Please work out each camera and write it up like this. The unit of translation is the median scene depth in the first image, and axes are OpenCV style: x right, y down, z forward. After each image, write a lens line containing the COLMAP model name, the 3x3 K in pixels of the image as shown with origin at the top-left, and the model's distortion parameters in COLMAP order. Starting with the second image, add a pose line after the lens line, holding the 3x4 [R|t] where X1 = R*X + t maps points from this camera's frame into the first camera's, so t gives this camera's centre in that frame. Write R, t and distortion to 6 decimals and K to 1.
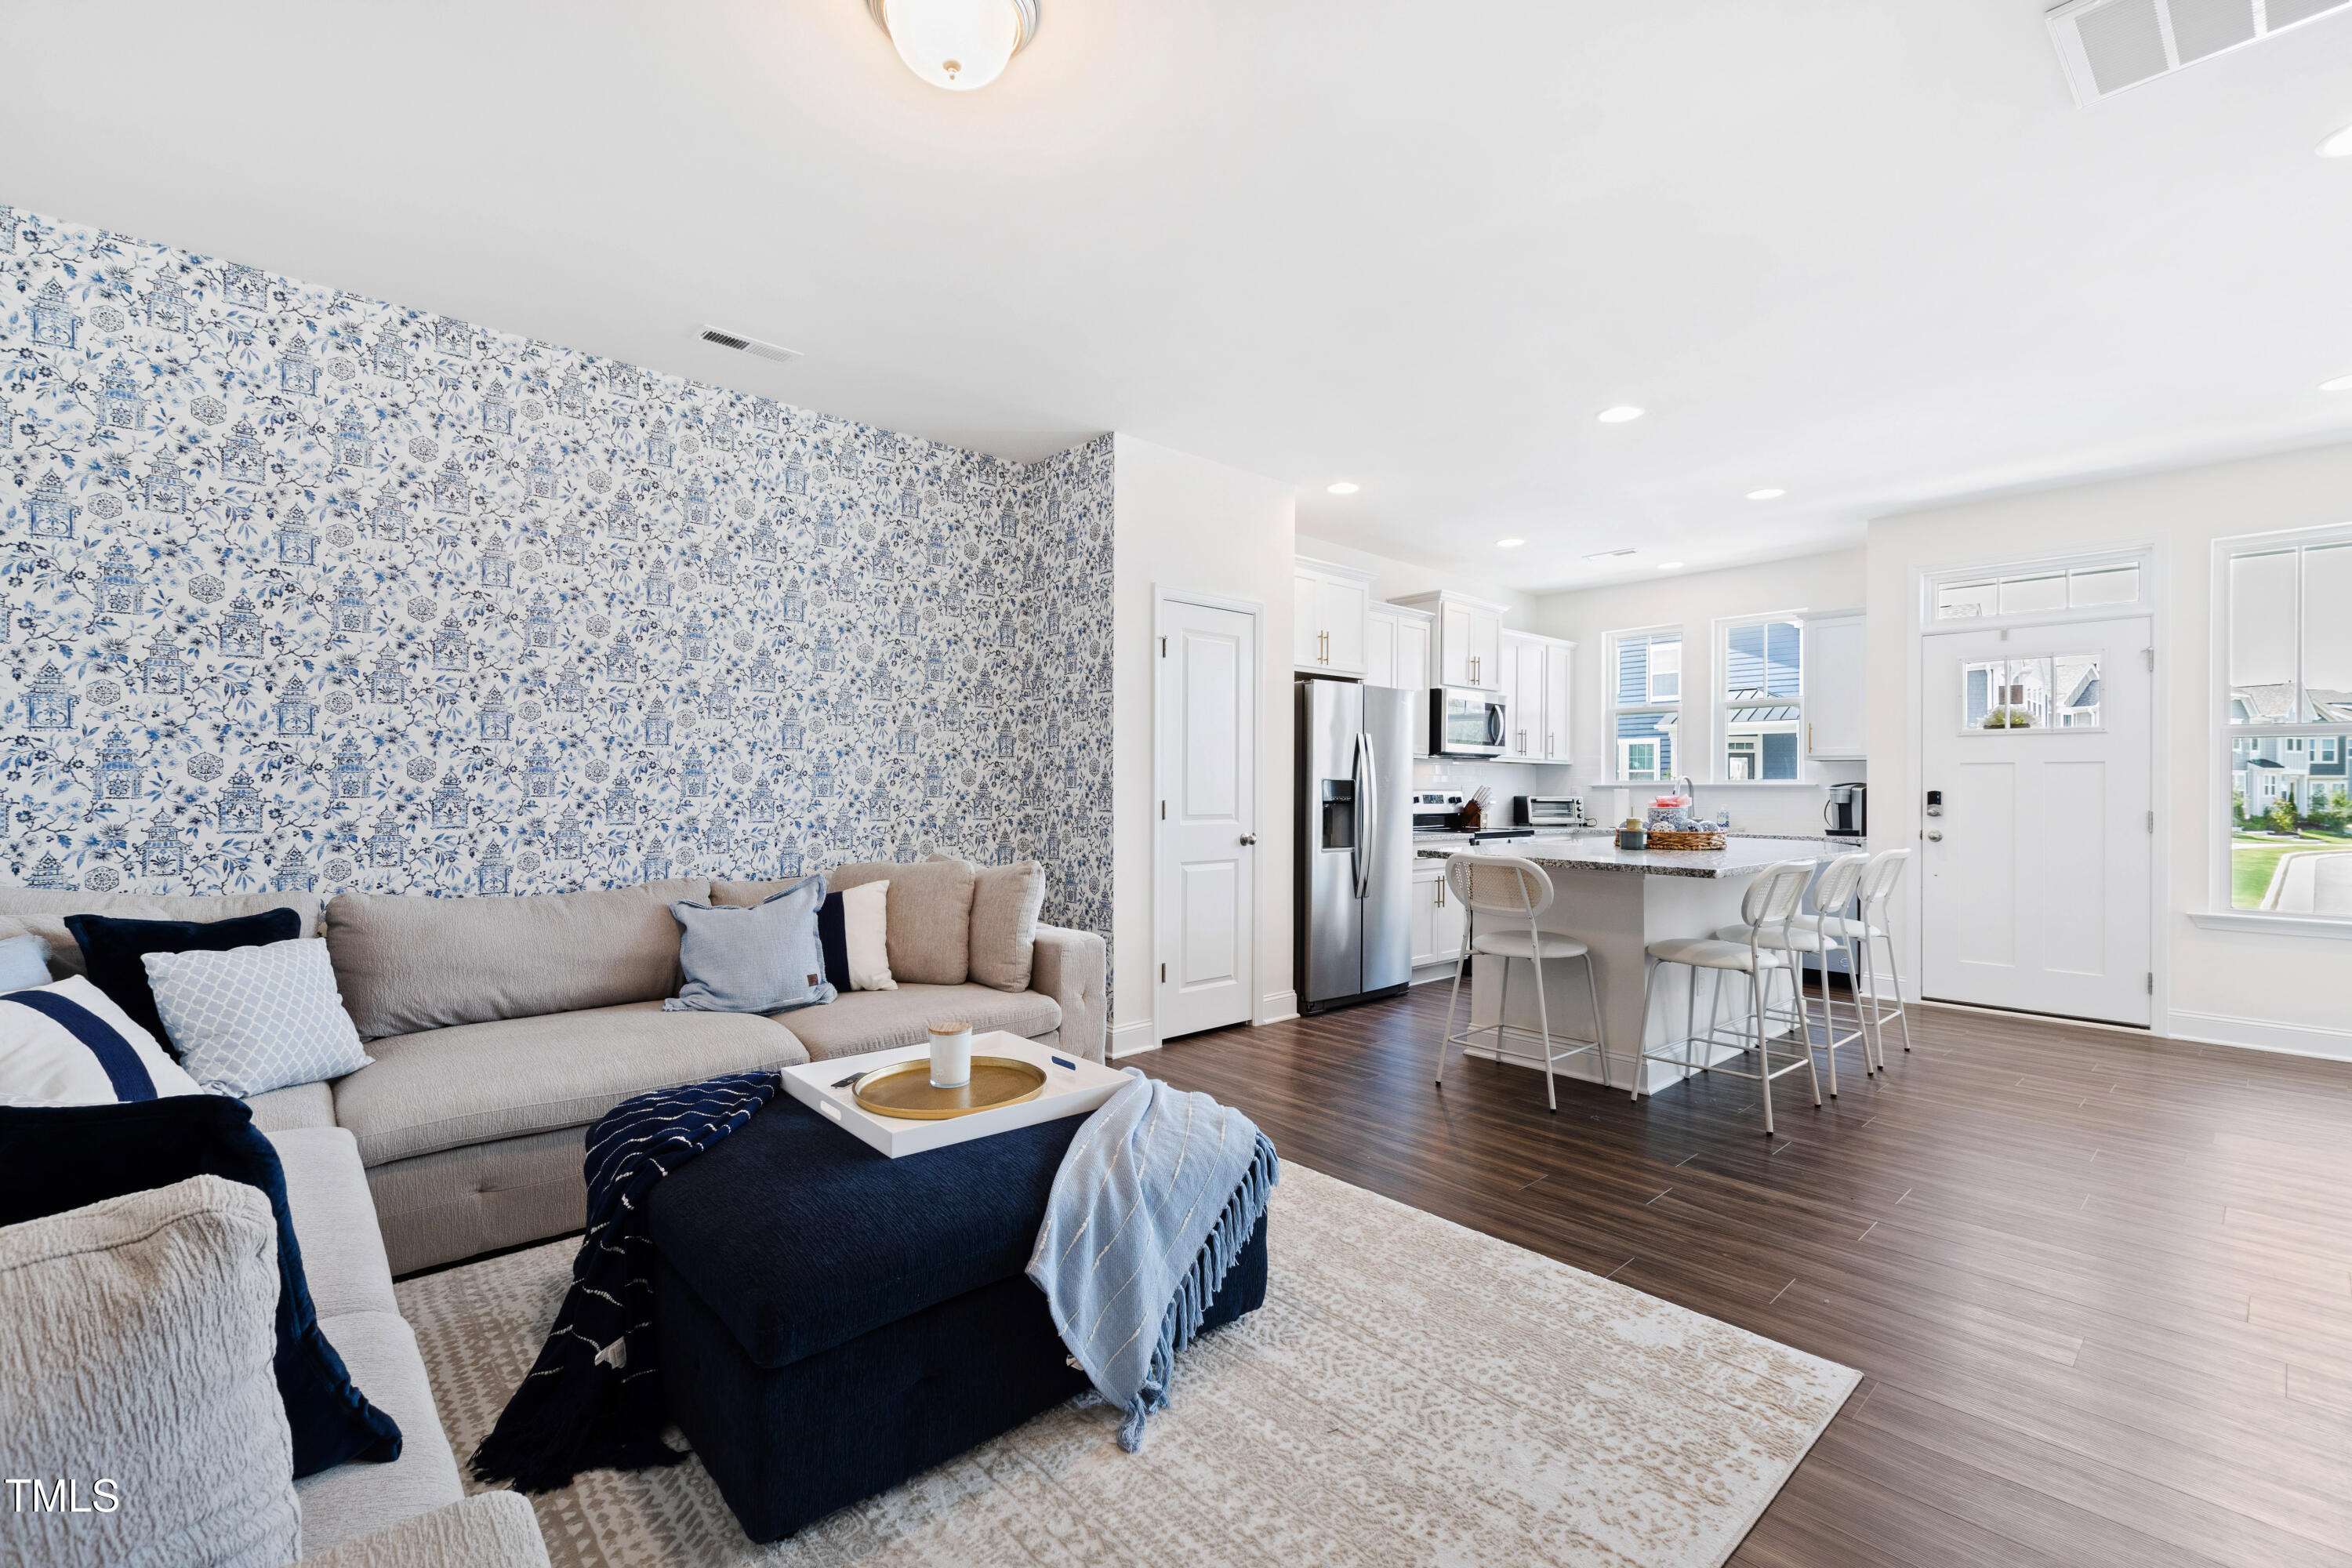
lens RADIAL K [[1046.1, 0, 1191.9], [0, 1046.1, 754.5], [0, 0, 1]] dist [0.004396, -0.002785]
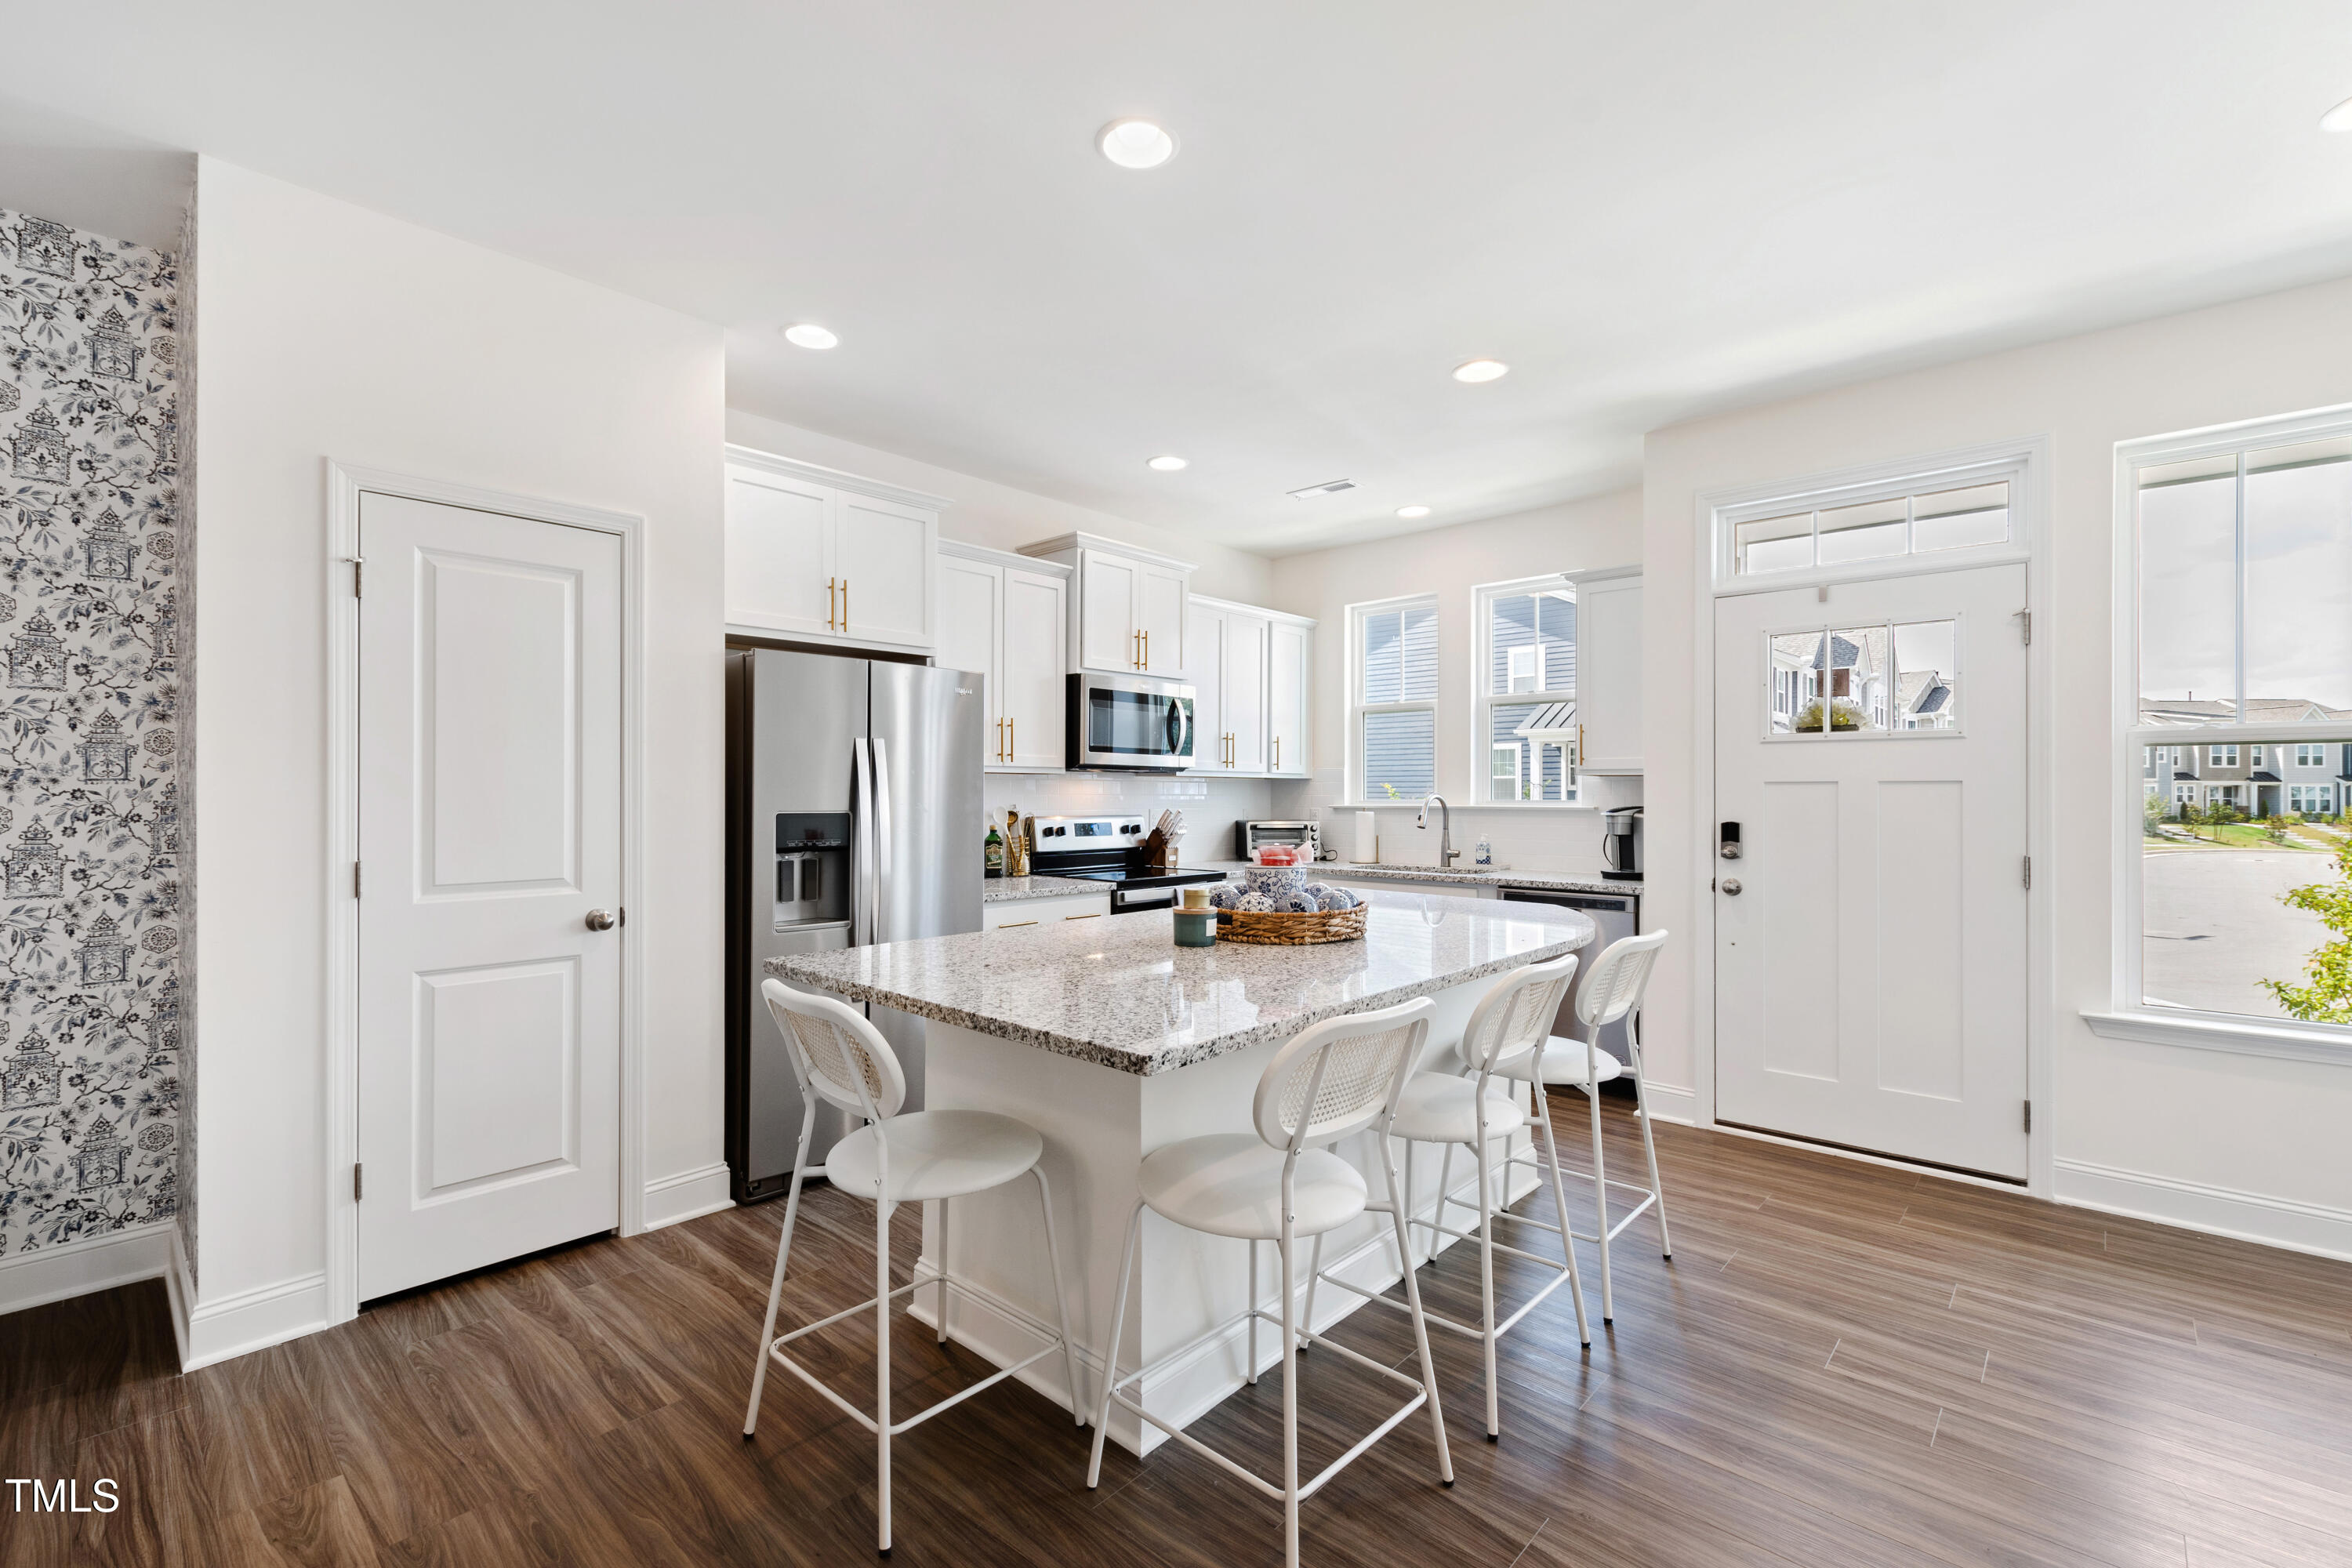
lens RADIAL K [[1046.1, 0, 1202.5], [0, 1046.1, 751.7], [0, 0, 1]] dist [0.004396, -0.002785]
pose [[0.994918, 0.000130, 0.100686, 0.292163], [0.000530, 0.999979, -0.006529, -0.007325], [-0.100685, 0.006549, 0.994897, 0.347680]]
